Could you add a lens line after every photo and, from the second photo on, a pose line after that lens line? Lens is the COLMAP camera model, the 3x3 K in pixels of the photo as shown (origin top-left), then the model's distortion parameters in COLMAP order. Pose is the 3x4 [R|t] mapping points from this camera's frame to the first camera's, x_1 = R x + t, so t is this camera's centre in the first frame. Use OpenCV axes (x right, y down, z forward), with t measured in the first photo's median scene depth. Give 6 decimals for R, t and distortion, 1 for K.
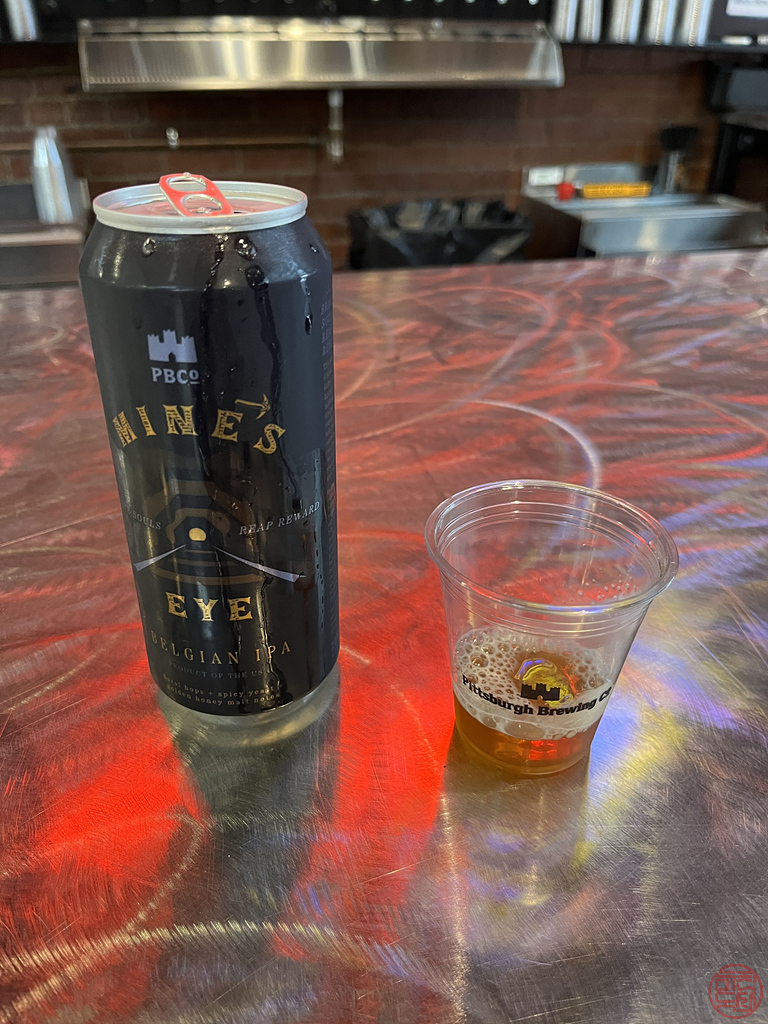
lens RADIAL K [[828.6, 0, 383.8], [0, 828.6, 508.1], [0, 0, 1]] dist [0.006428, -0.019729]
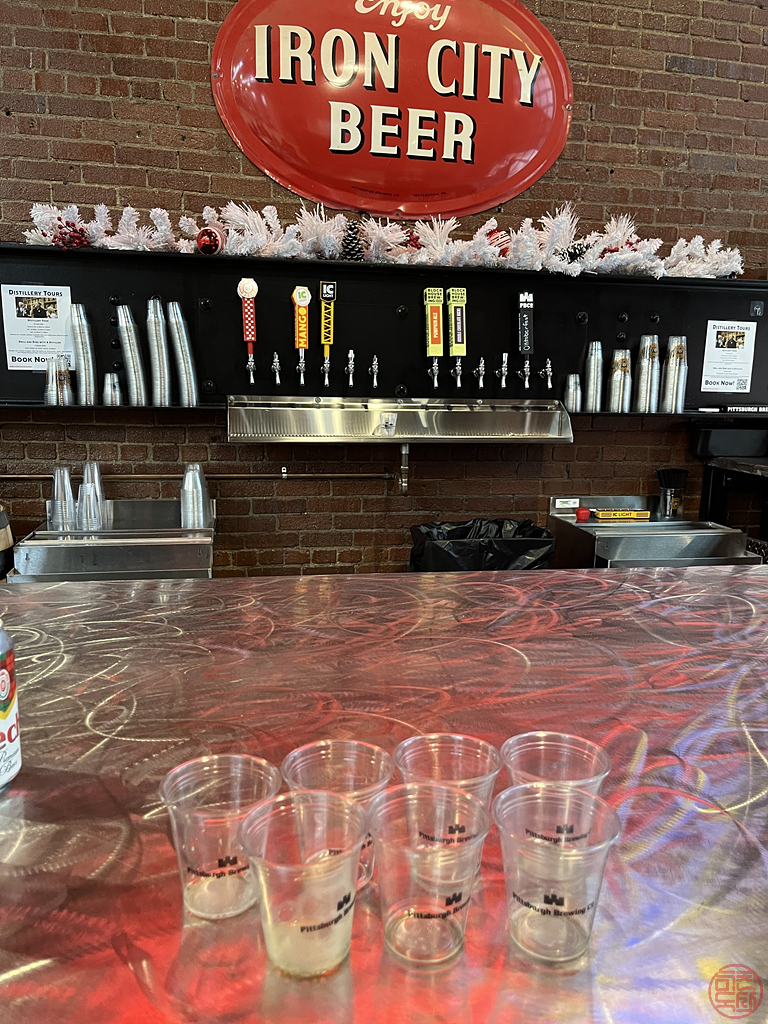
lens RADIAL K [[770.0, 0, 387.1], [0, 770.0, 508.8], [0, 0, 1]] dist [0.063992, -0.010624]
pose [[0.997128, 0.021785, -0.072530, 0.006943], [-0.045775, 0.936349, -0.348074, 0.042851], [0.060330, 0.350394, 0.934657, -0.154852]]
